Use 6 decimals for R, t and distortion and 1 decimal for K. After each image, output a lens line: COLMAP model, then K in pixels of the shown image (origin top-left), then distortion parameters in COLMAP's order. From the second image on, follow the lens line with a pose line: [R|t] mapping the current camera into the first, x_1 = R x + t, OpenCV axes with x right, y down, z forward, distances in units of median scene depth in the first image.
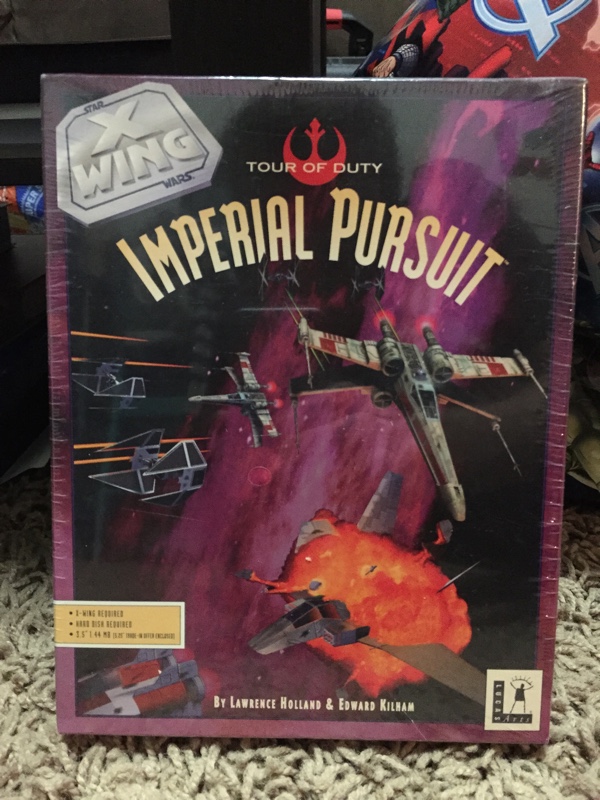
lens RADIAL K [[690.1, 0, 300.0], [0, 690.1, 400.0], [0, 0, 1]] dist [0.060772, -0.104566]
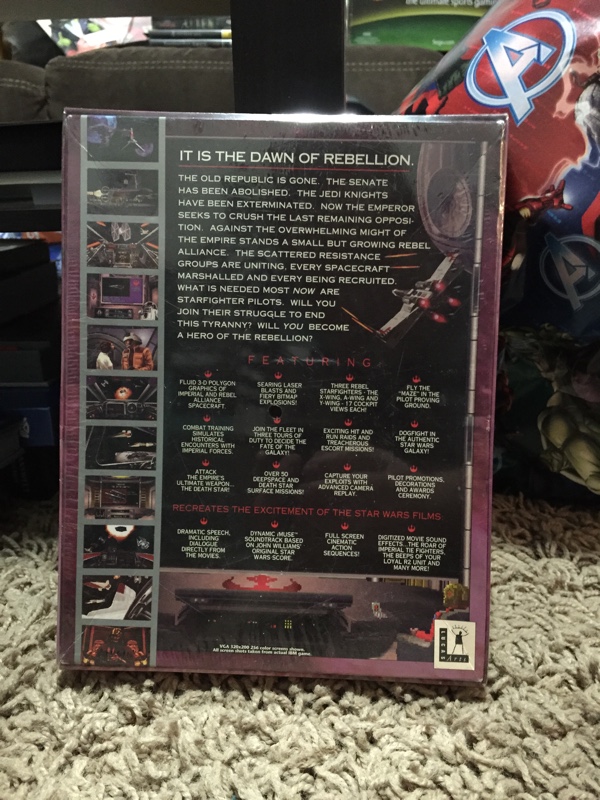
lens RADIAL K [[690.1, 0, 300.0], [0, 690.1, 400.0], [0, 0, 1]] dist [0.060772, -0.104566]
pose [[0.999968, -0.007915, -0.001084, -0.060036], [0.007770, 0.995097, -0.098601, 0.132618], [0.001859, 0.098589, 0.995127, -0.219461]]
